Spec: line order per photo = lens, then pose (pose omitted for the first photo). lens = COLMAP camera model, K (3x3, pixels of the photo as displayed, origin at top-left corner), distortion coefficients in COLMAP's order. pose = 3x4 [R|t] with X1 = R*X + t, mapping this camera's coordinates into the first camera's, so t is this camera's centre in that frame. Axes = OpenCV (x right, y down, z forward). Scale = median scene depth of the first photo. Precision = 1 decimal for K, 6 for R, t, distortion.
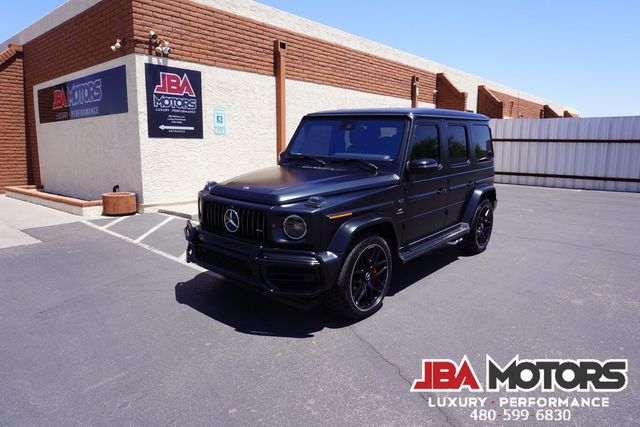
lens RADIAL K [[424.9, 0, 321.2], [0, 424.9, 213.0], [0, 0, 1]] dist [-0.044662, 0.024863]
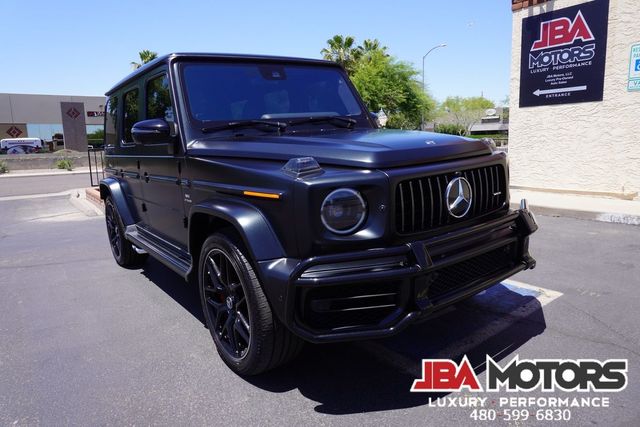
lens RADIAL K [[424.9, 0, 321.9], [0, 424.9, 211.9], [0, 0, 1]] dist [-0.044662, 0.024863]
pose [[-0.226247, 0.161694, -0.960556, 0.505519], [-0.113989, 0.974955, 0.190967, -0.084961], [0.967377, 0.152698, -0.202150, 0.773234]]
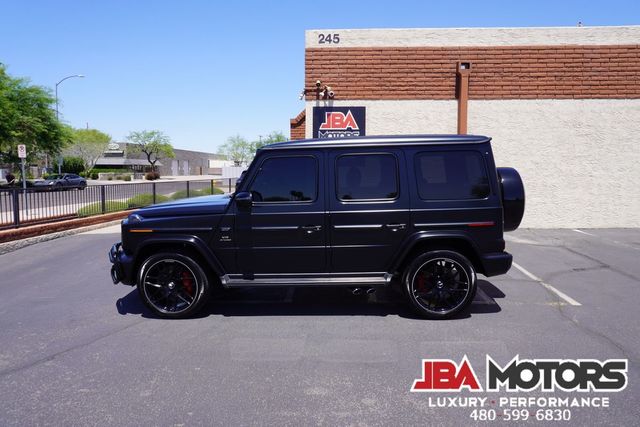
lens RADIAL K [[424.9, 0, 321.8], [0, 424.9, 211.7], [0, 0, 1]] dist [-0.044662, 0.024863]
pose [[0.608046, 0.077359, -0.790124, 0.572045], [-0.119120, 0.992864, 0.005539, -0.052066], [0.784914, 0.090752, 0.612922, 0.252411]]
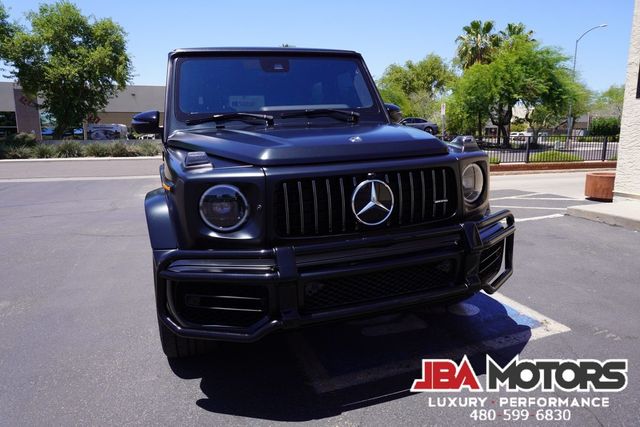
lens RADIAL K [[424.9, 0, 322.0], [0, 424.9, 213.8], [0, 0, 1]] dist [-0.044662, 0.024863]
pose [[-0.515138, 0.156596, -0.842681, 0.449547], [-0.117924, 0.960869, 0.250648, -0.100772], [0.848956, 0.228491, -0.476514, 0.880035]]
